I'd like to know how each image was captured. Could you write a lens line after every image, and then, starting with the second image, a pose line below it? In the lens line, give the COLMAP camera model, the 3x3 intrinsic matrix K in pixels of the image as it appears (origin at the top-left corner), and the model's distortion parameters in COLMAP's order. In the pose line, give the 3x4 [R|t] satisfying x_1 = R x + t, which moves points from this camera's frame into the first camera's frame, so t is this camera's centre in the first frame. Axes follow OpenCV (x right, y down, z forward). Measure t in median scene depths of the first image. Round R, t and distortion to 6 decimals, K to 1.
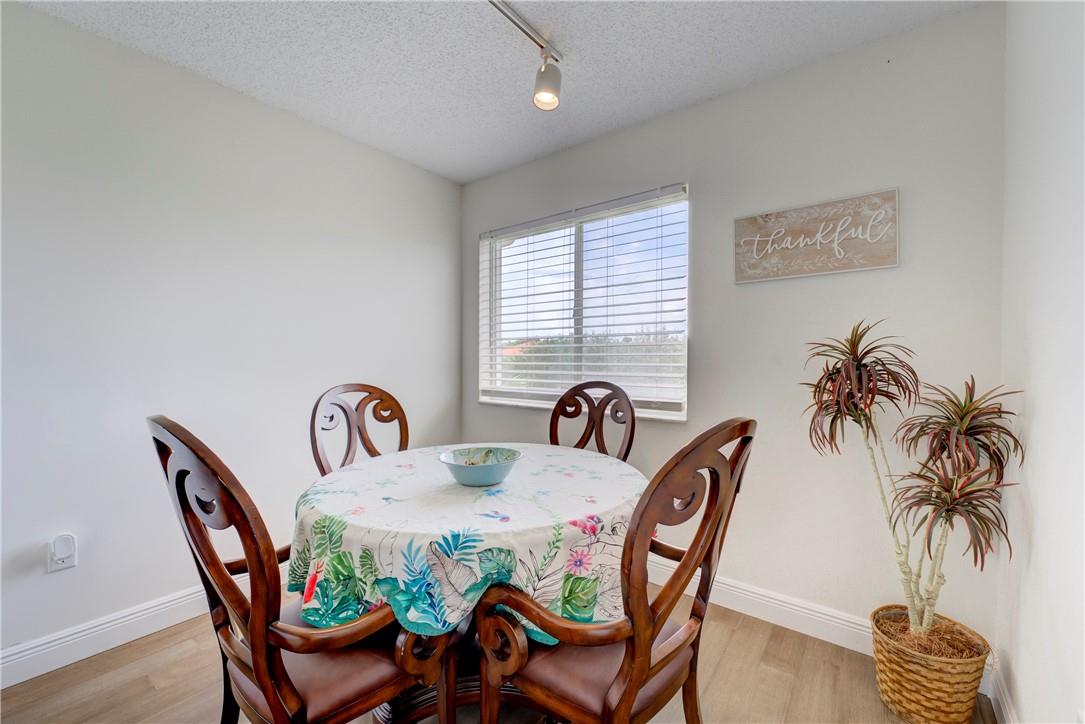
lens RADIAL K [[441.0, 0, 549.2], [0, 441.0, 364.2], [0, 0, 1]] dist [-0.000354, 0.000077]
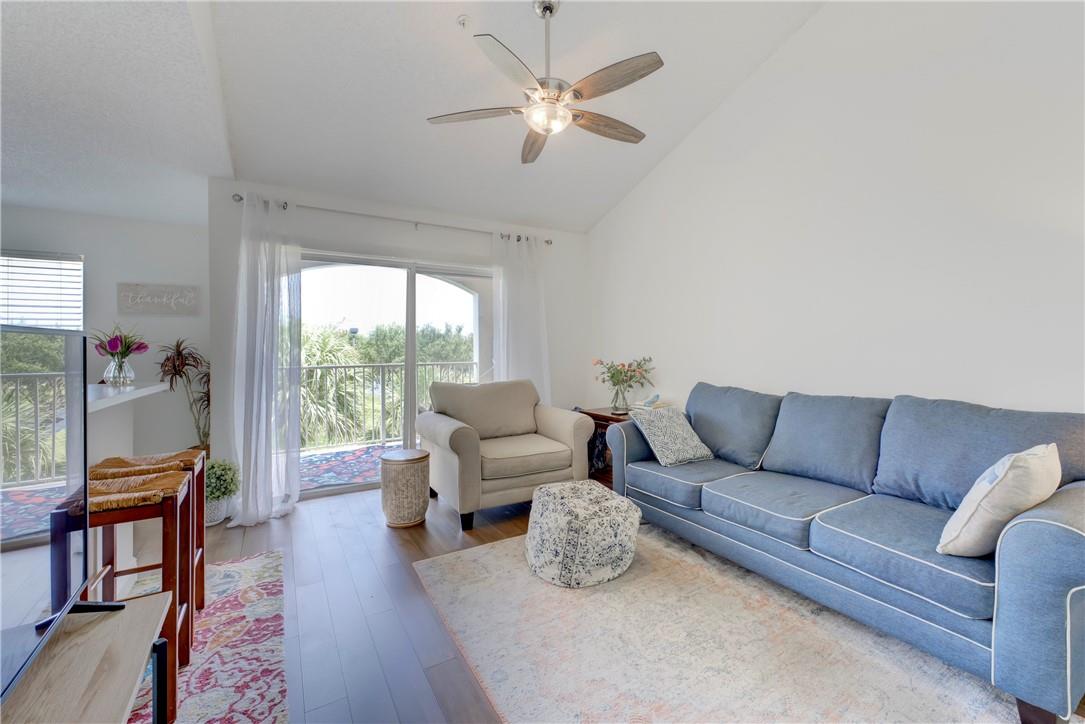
lens RADIAL K [[441.0, 0, 549.9], [0, 441.0, 344.9], [0, 0, 1]] dist [-0.000354, 0.000077]
pose [[0.375940, 0.001682, 0.926642, -0.796386], [0.027983, 0.999522, -0.013167, 0.035825], [-0.926221, 0.030880, 0.375713, -1.792146]]
